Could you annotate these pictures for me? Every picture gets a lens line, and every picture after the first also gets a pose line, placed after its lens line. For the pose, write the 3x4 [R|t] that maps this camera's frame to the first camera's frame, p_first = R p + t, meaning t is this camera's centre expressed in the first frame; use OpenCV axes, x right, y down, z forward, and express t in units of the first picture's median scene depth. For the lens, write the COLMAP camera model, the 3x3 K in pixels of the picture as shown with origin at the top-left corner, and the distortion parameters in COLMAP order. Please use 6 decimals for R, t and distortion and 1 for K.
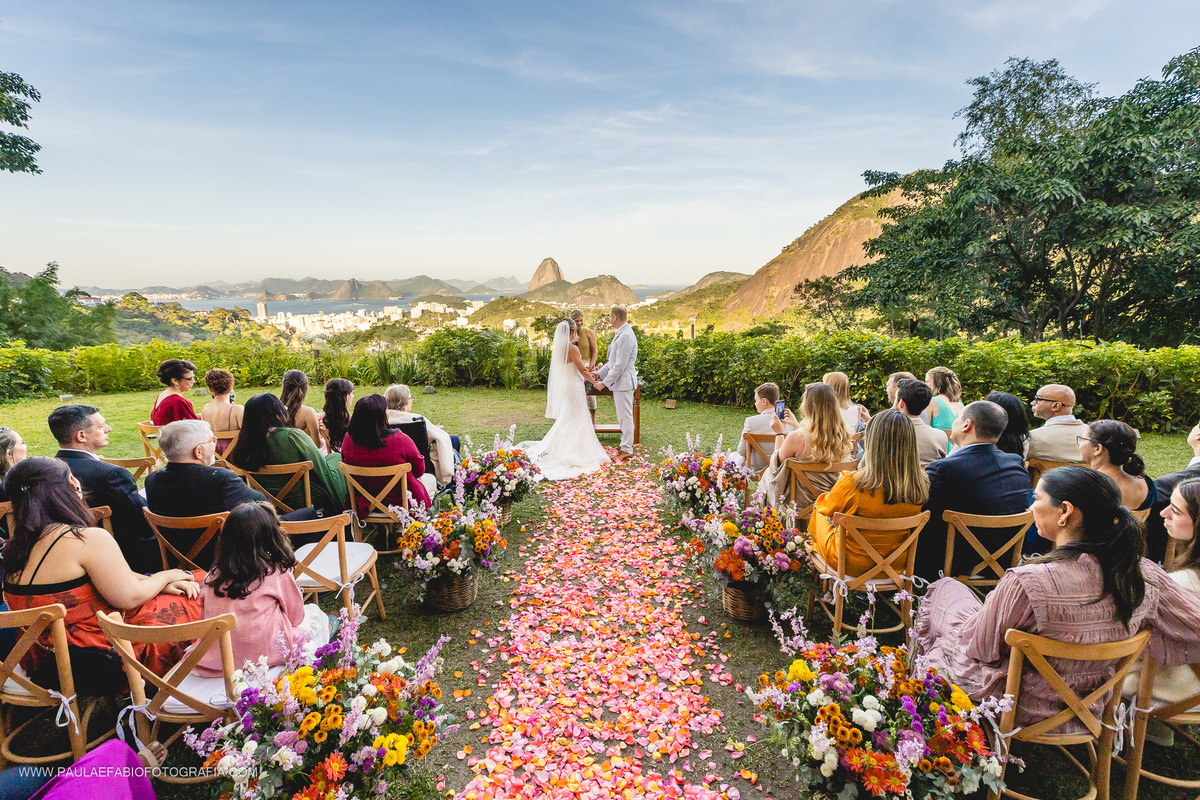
lens RADIAL K [[560.1, 0, 604.0], [0, 560.1, 406.8], [0, 0, 1]] dist [0.001163, 0.000380]
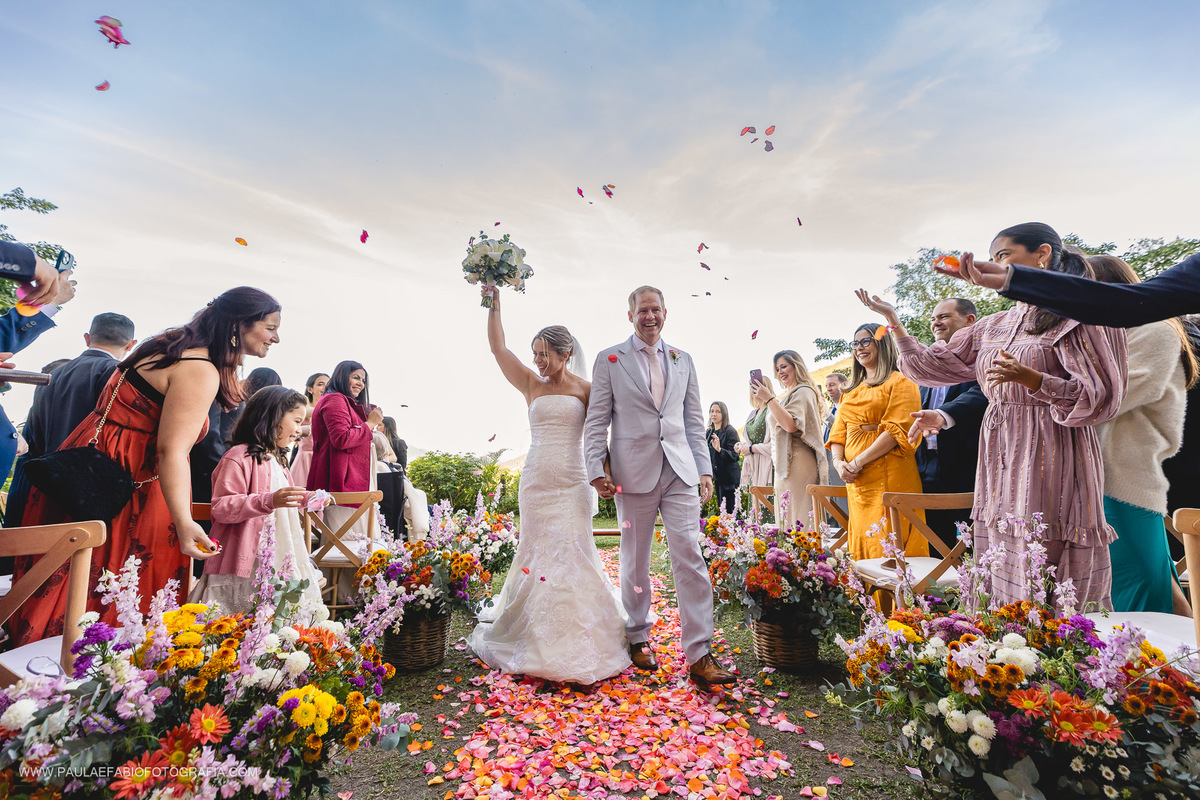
lens RADIAL K [[539.0, 0, 606.6], [0, 539.0, 395.1], [0, 0, 1]] dist [0.001370, 0.000415]
pose [[0.999001, 0.002736, 0.044600, -0.036899], [0.011565, 0.948284, -0.317212, 0.240267], [-0.043161, 0.317411, 0.947305, 0.152805]]
